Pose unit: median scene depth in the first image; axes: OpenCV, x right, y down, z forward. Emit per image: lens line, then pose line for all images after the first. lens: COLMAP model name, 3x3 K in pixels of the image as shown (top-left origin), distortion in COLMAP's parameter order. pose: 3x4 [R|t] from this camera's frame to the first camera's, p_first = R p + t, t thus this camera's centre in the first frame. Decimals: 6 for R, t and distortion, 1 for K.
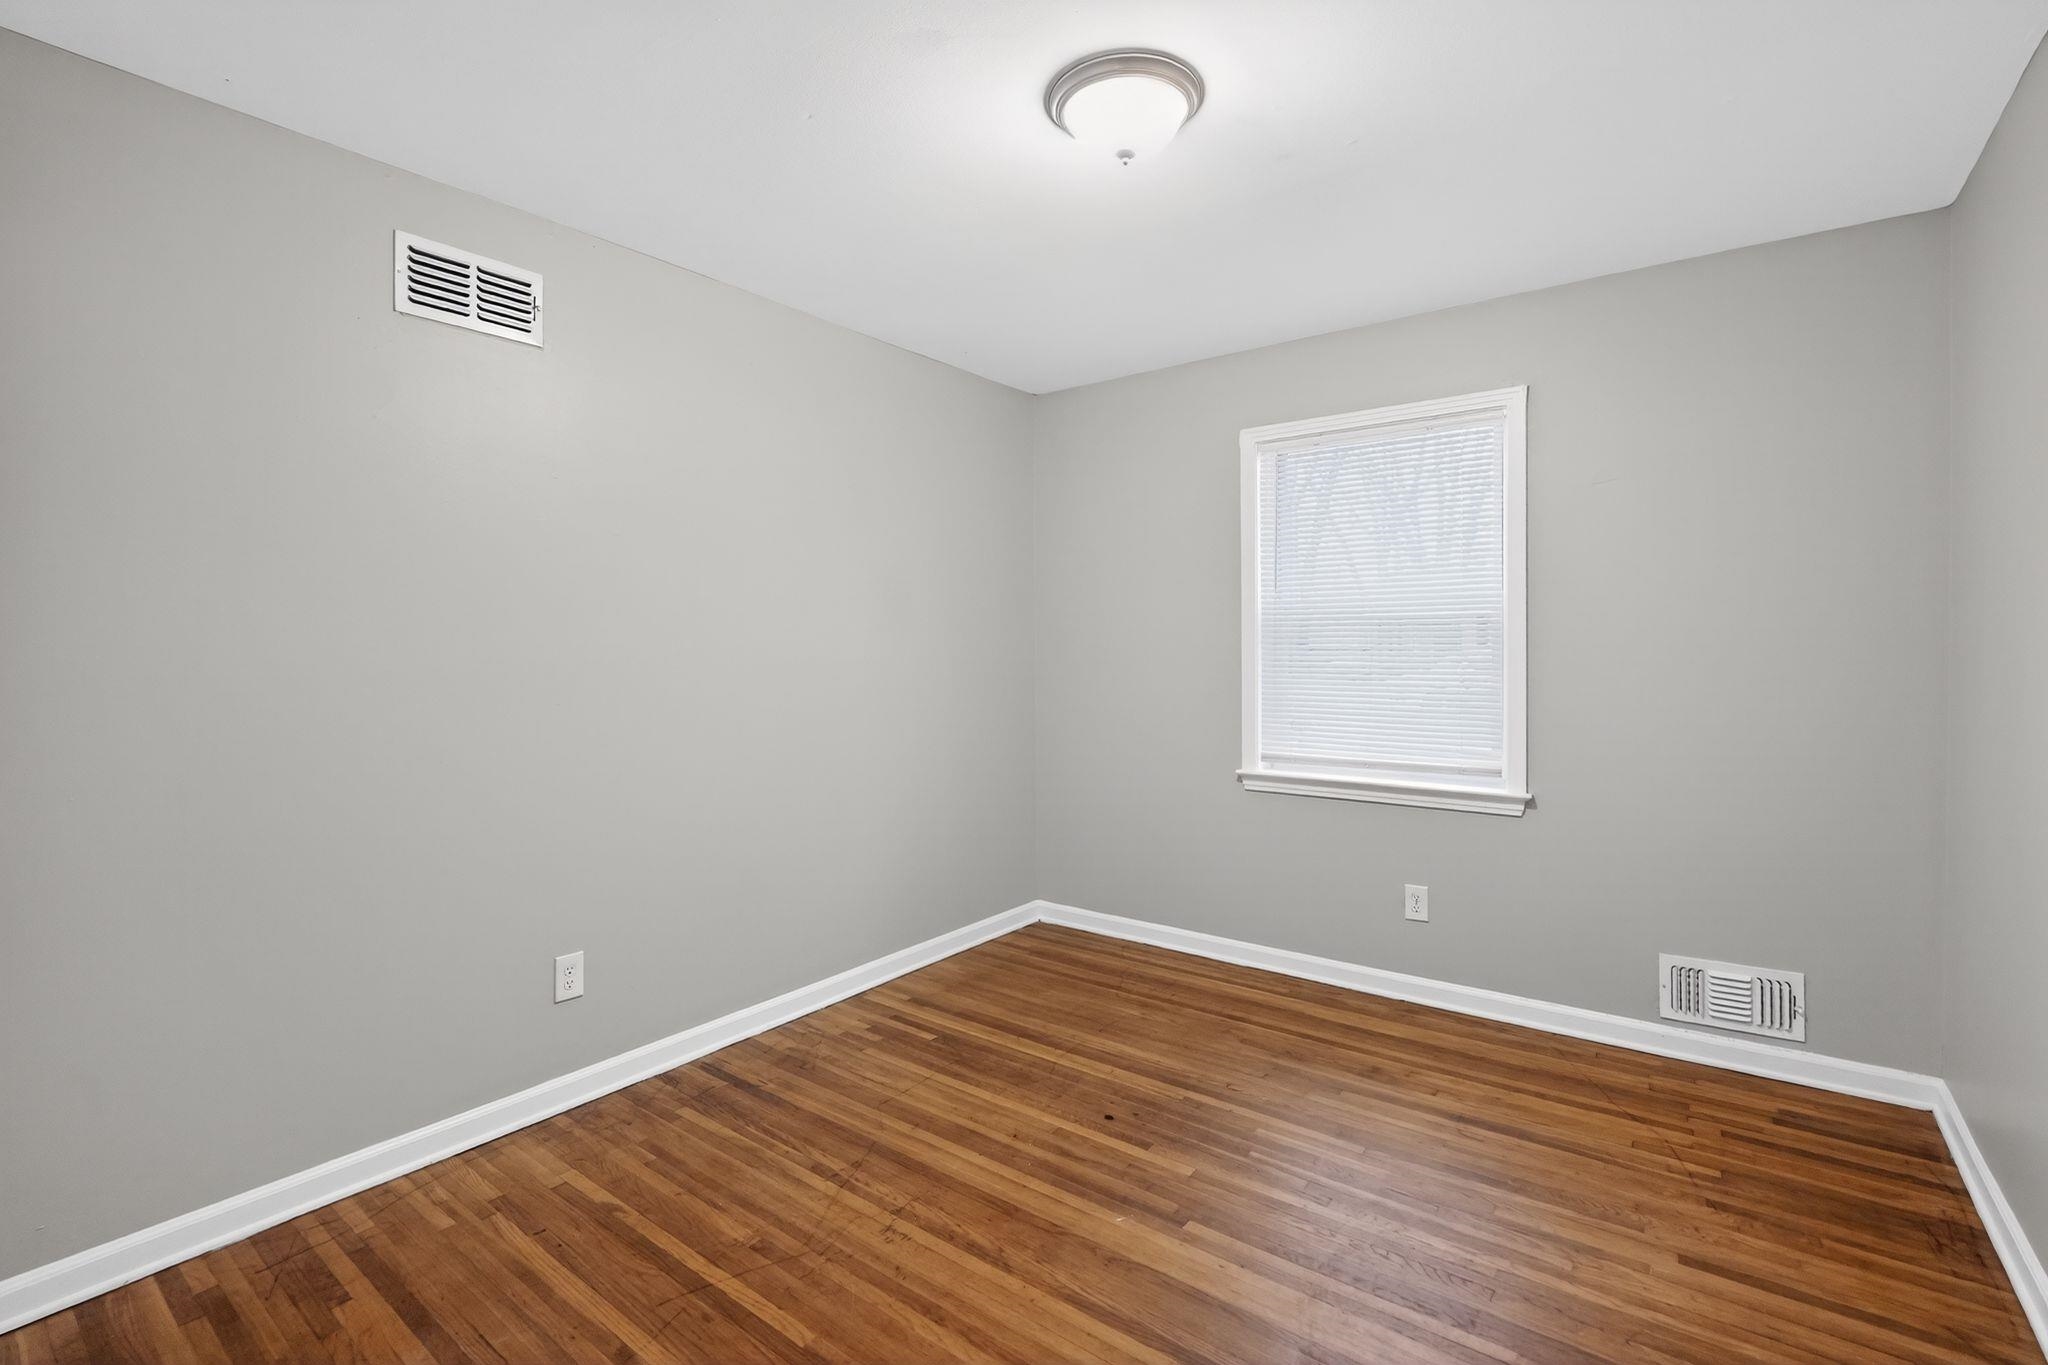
lens RADIAL K [[914.2, 0, 1021.7], [0, 914.2, 647.6], [0, 0, 1]] dist [-0.012762, 0.000451]
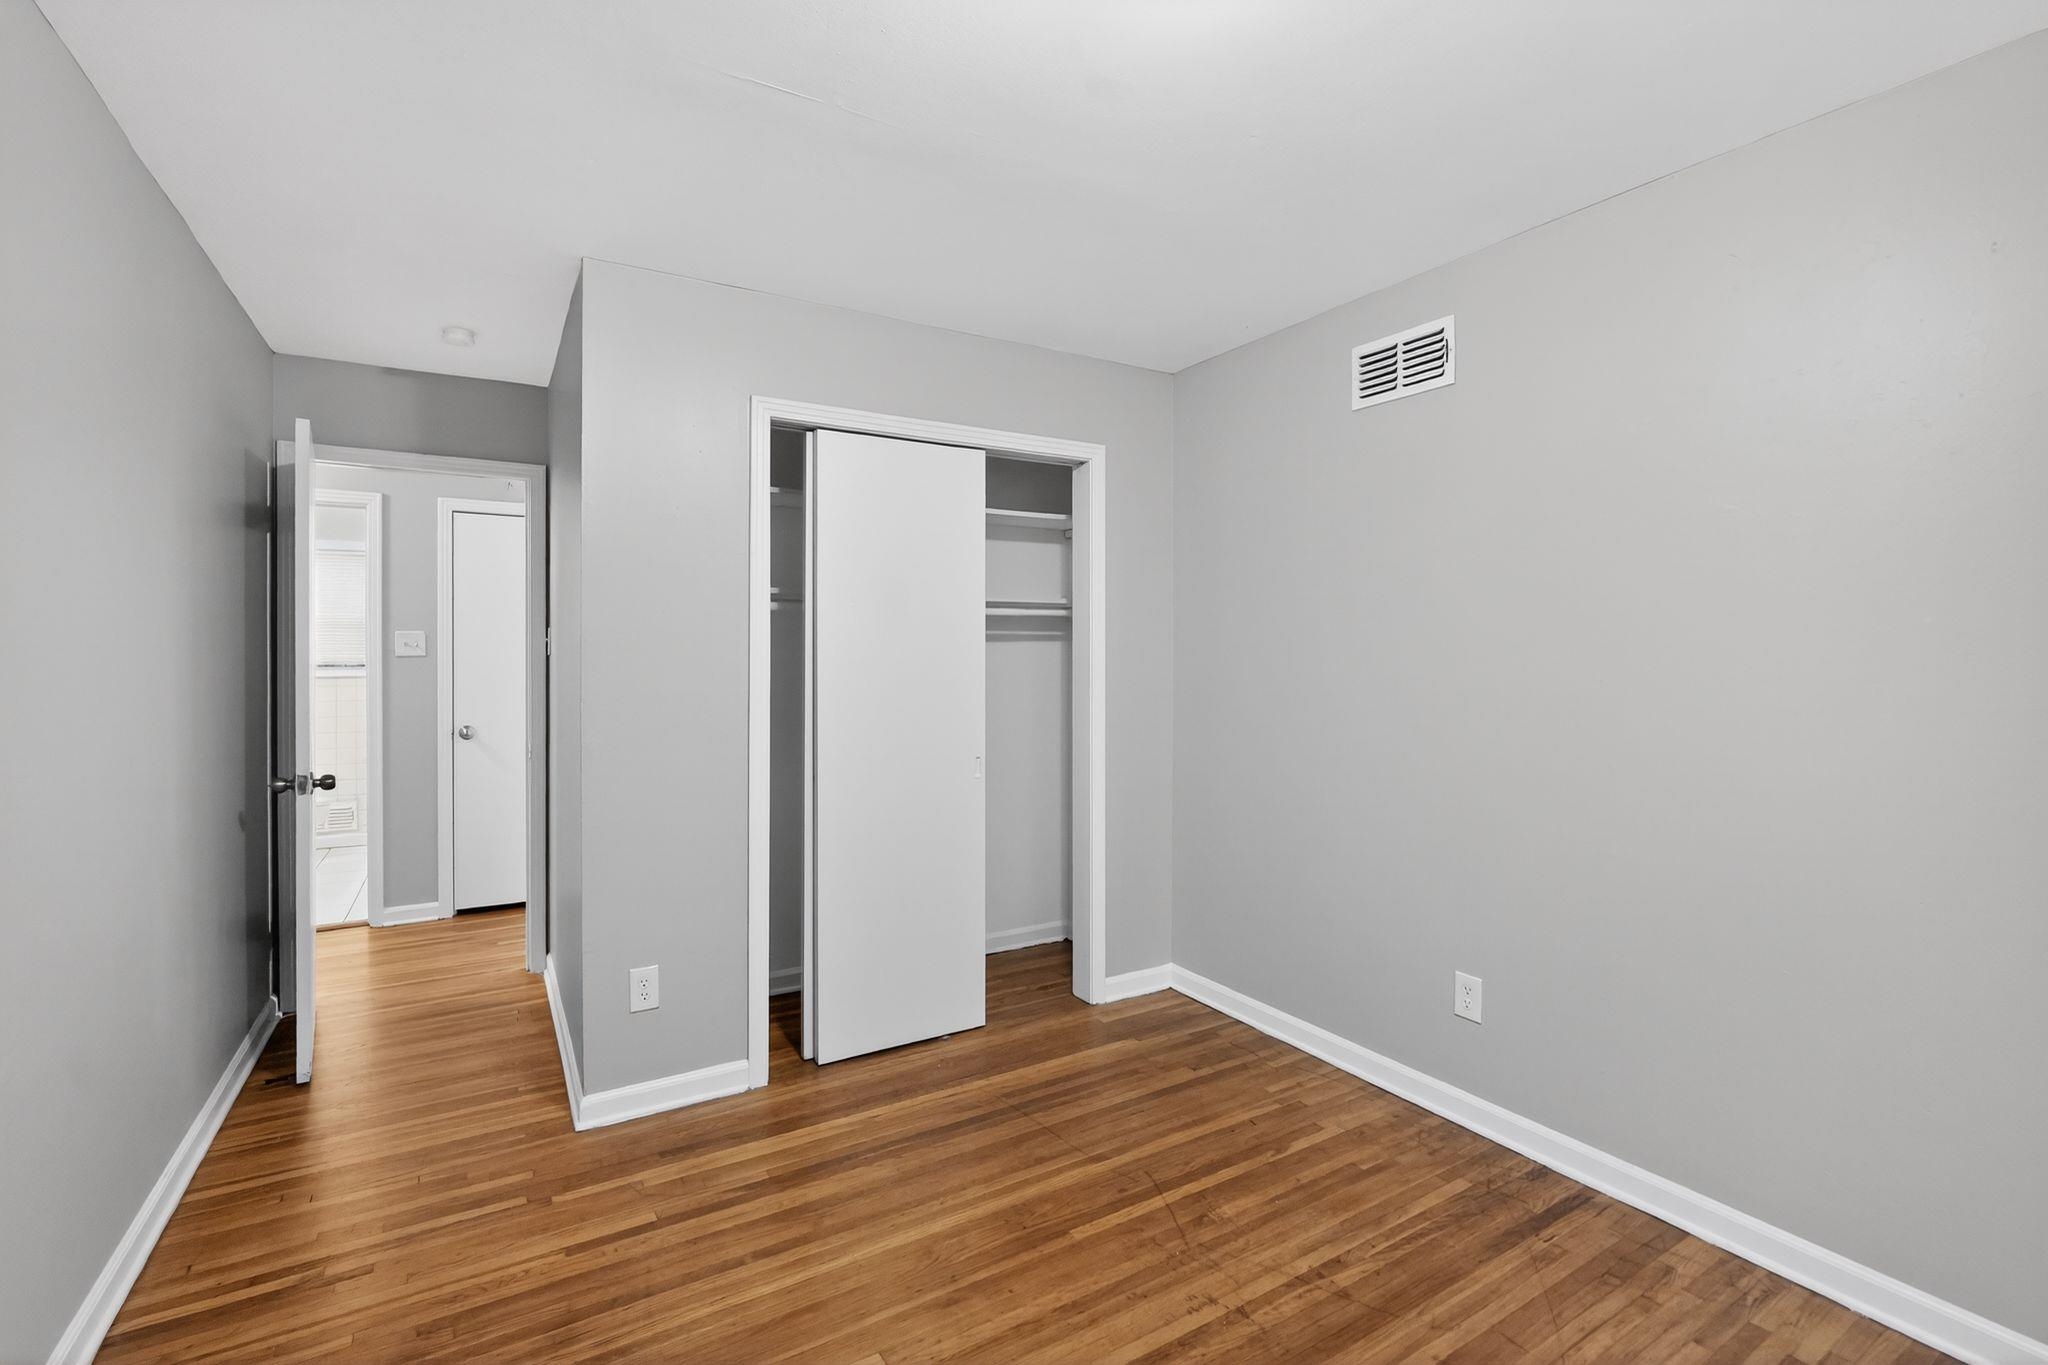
lens RADIAL K [[914.2, 0, 1021.7], [0, 914.2, 647.6], [0, 0, 1]] dist [-0.012762, 0.000451]
pose [[-0.363109, 0.000408, -0.931747, 0.735729], [0.005140, 0.999986, -0.001566, -0.031813], [0.931733, -0.005358, -0.363105, 1.070605]]
